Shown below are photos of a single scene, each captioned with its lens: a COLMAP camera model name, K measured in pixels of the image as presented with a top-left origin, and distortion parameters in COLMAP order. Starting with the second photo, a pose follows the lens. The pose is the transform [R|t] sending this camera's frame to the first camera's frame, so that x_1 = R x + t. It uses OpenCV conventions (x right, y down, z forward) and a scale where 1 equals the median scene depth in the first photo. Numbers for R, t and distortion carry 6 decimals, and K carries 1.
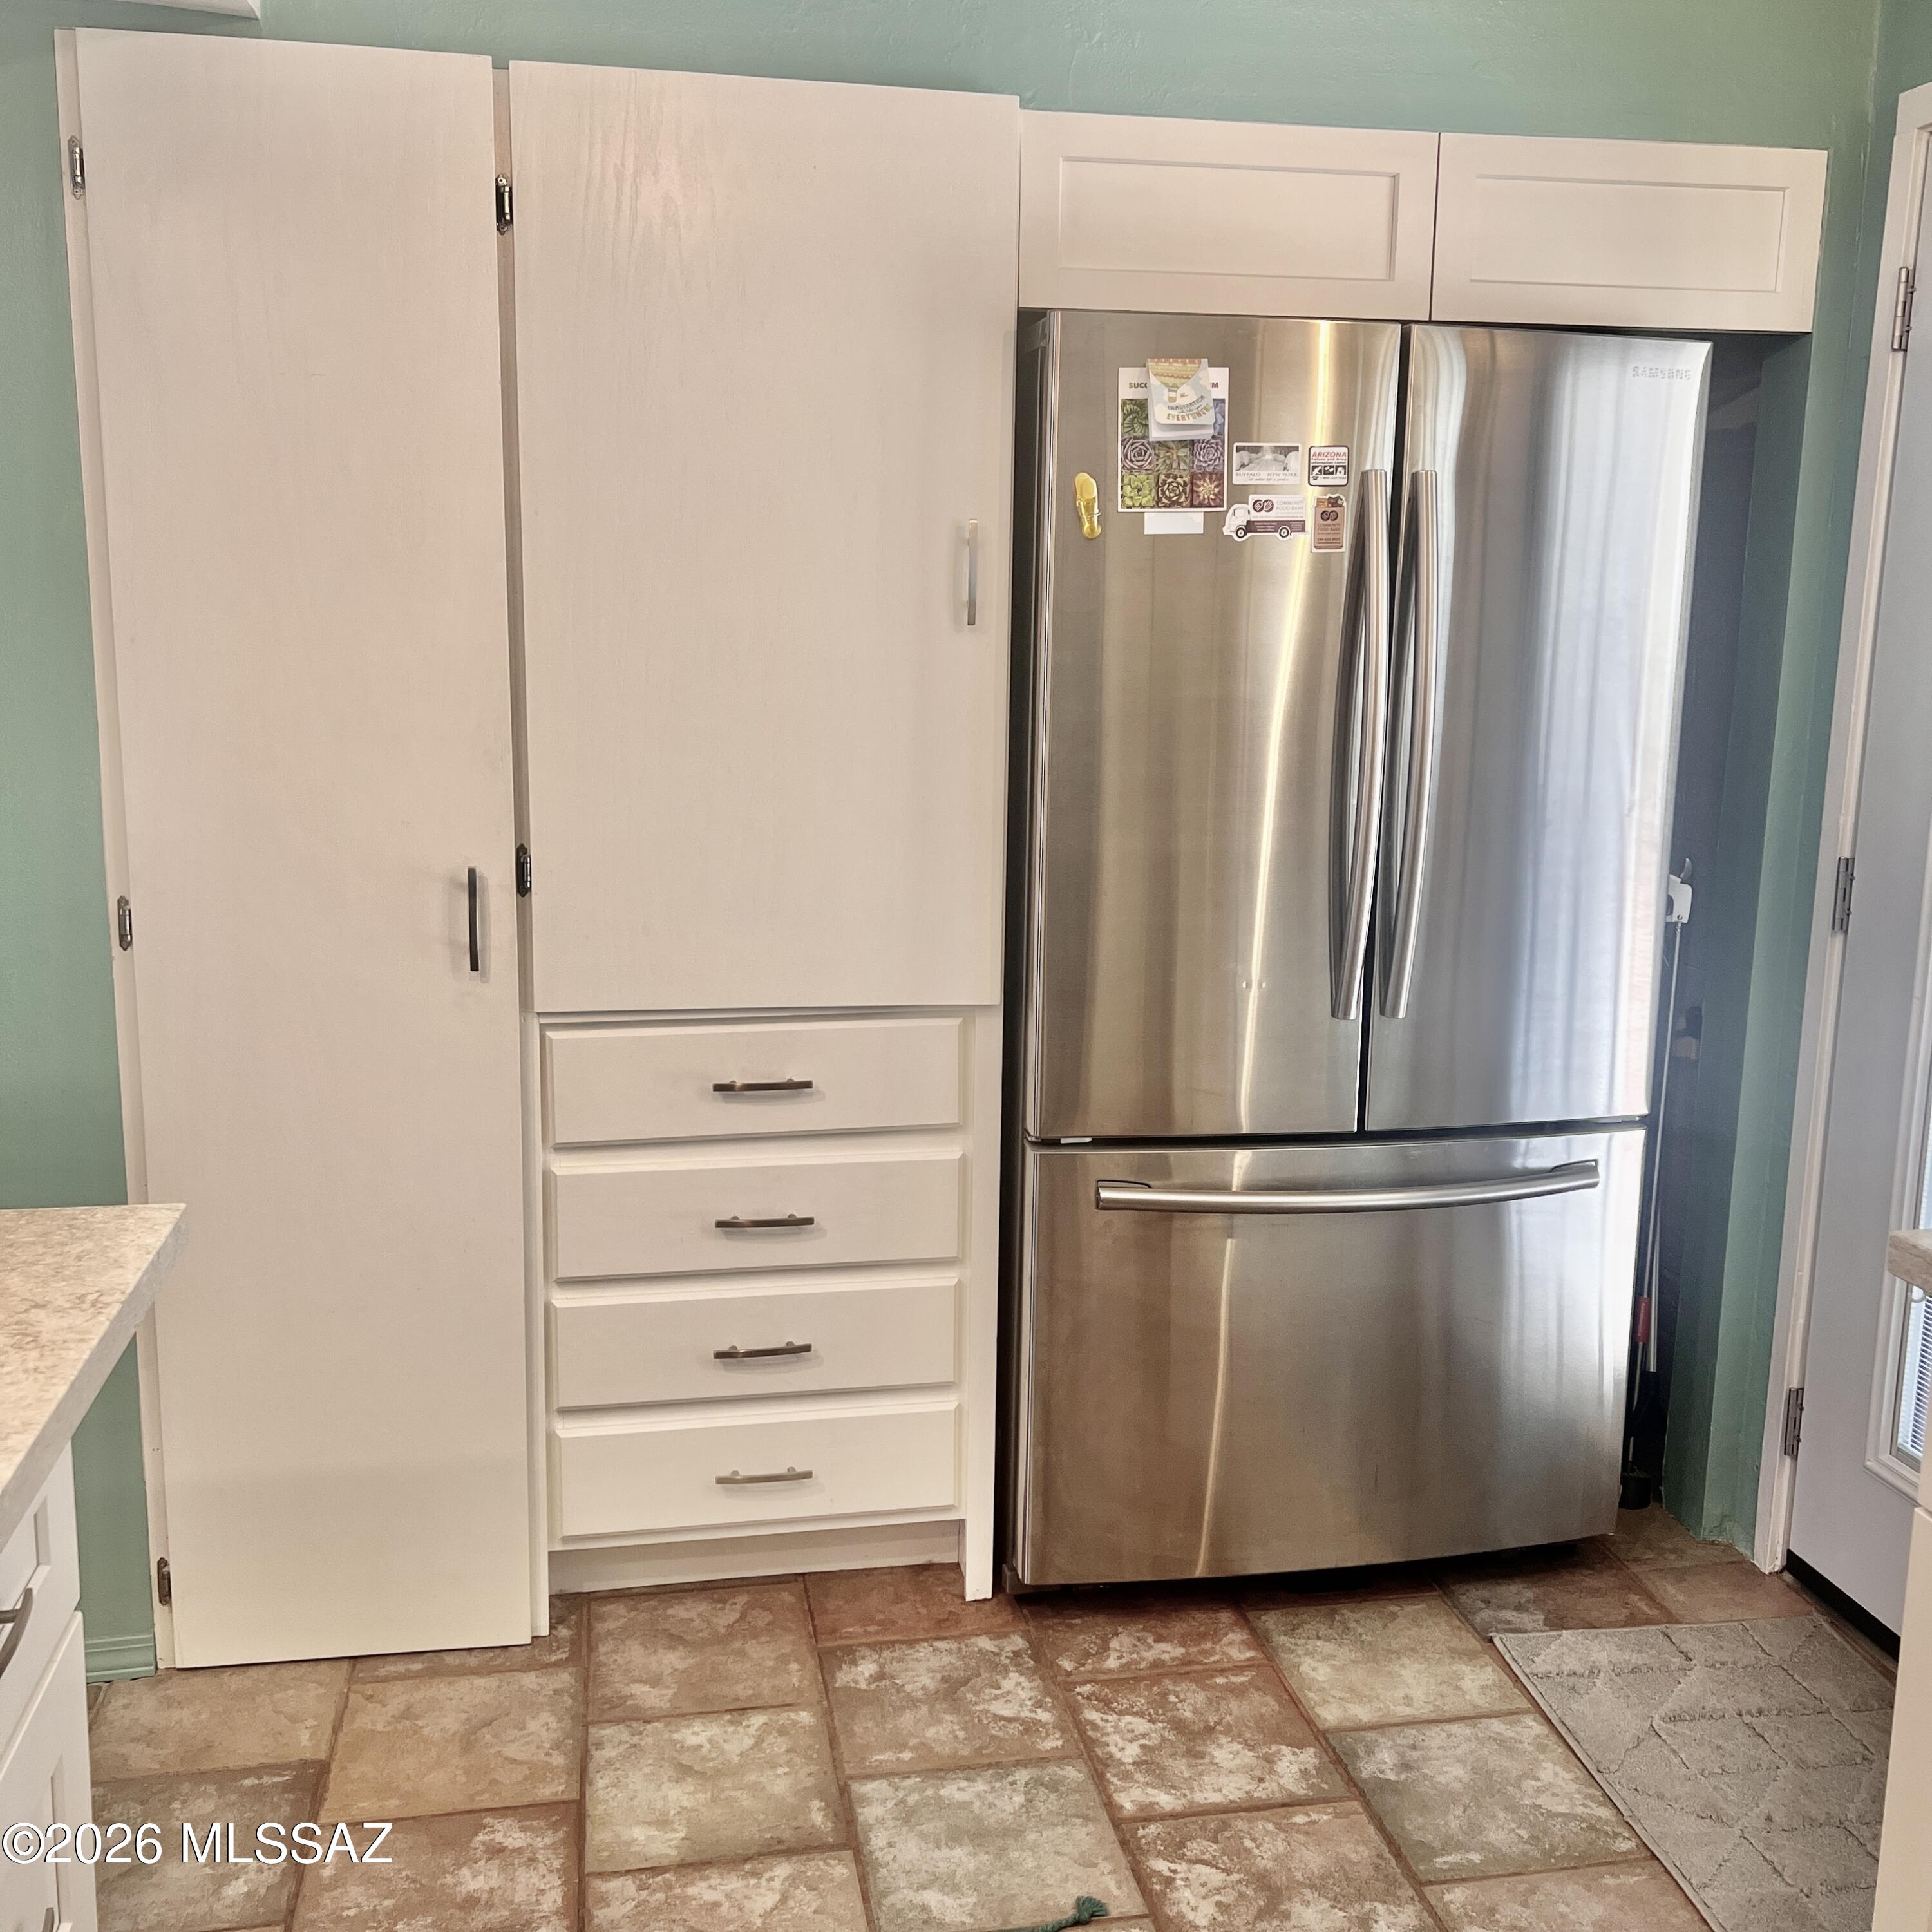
lens RADIAL K [[2023.7, 0, 954.3], [0, 2023.7, 975.9], [0, 0, 1]] dist [0.025130, 0.000000]
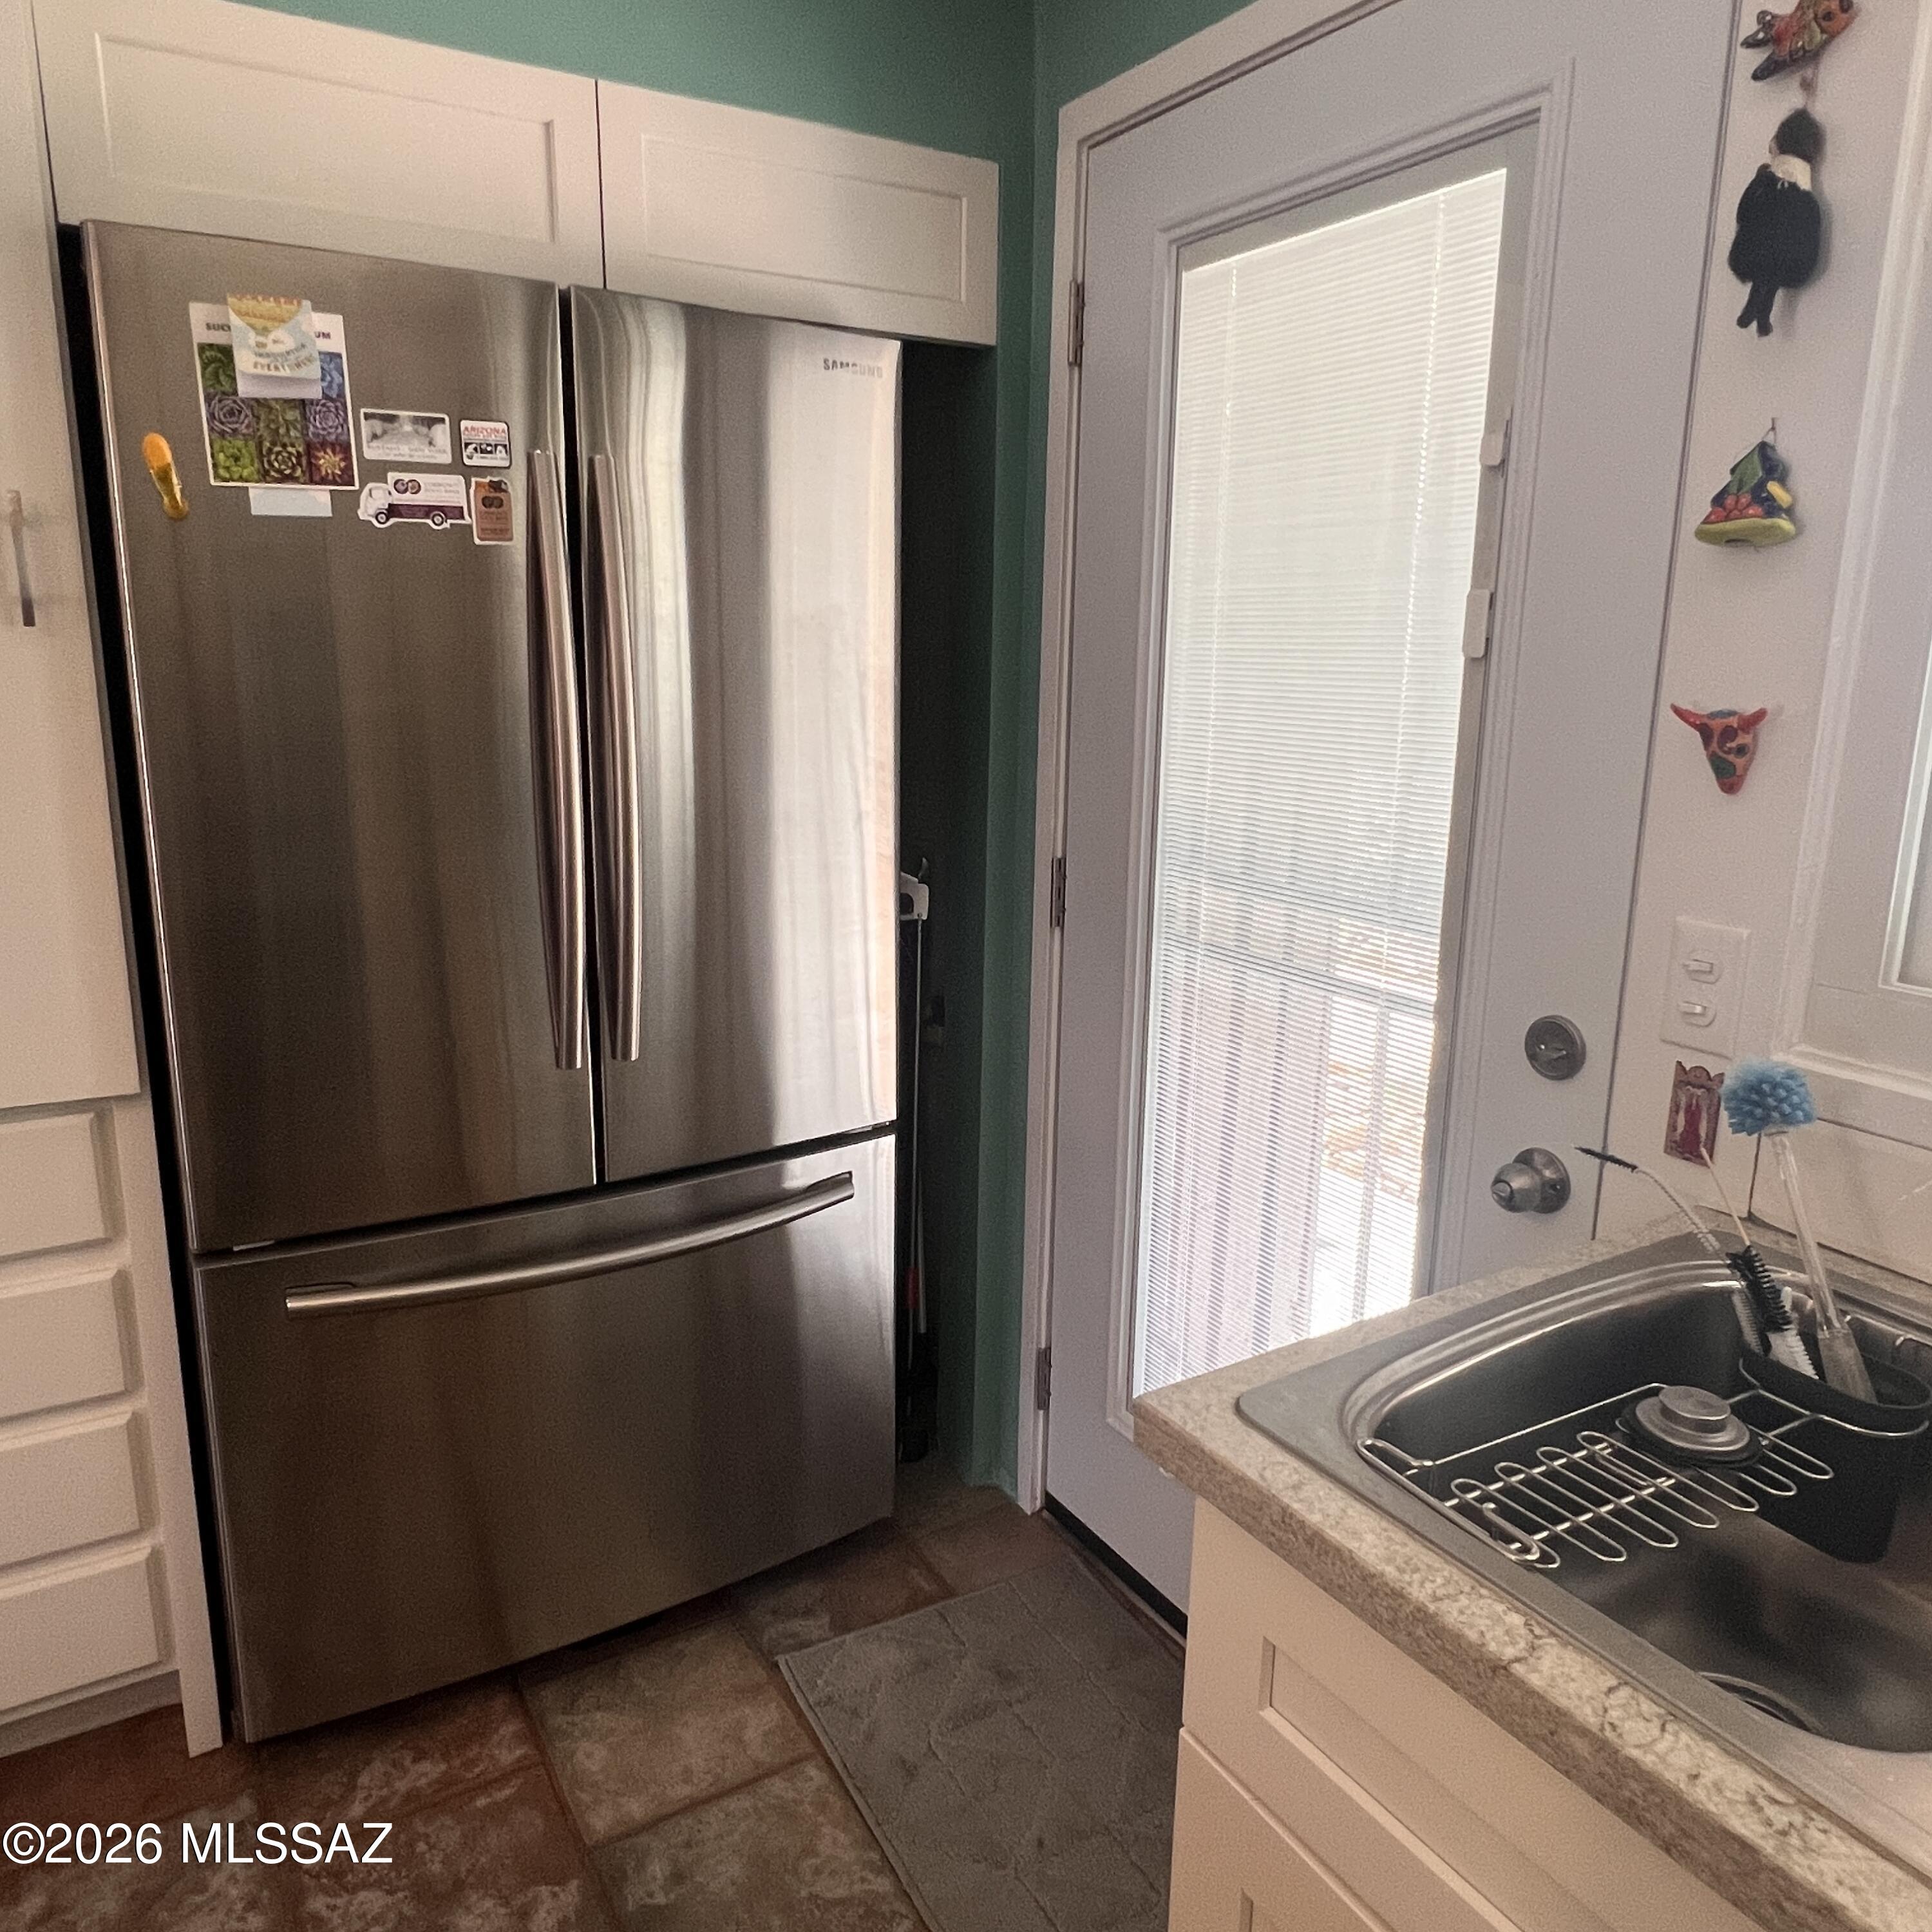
lens RADIAL K [[1421.0, 0, 968.5], [0, 1421.0, 974.3], [0, 0, 1]] dist [-0.026518, -0.007787]
pose [[0.938593, -0.076563, 0.336424, 0.154564], [0.061684, 0.996595, 0.054711, -0.044749], [-0.339467, -0.030599, 0.940120, 0.349430]]
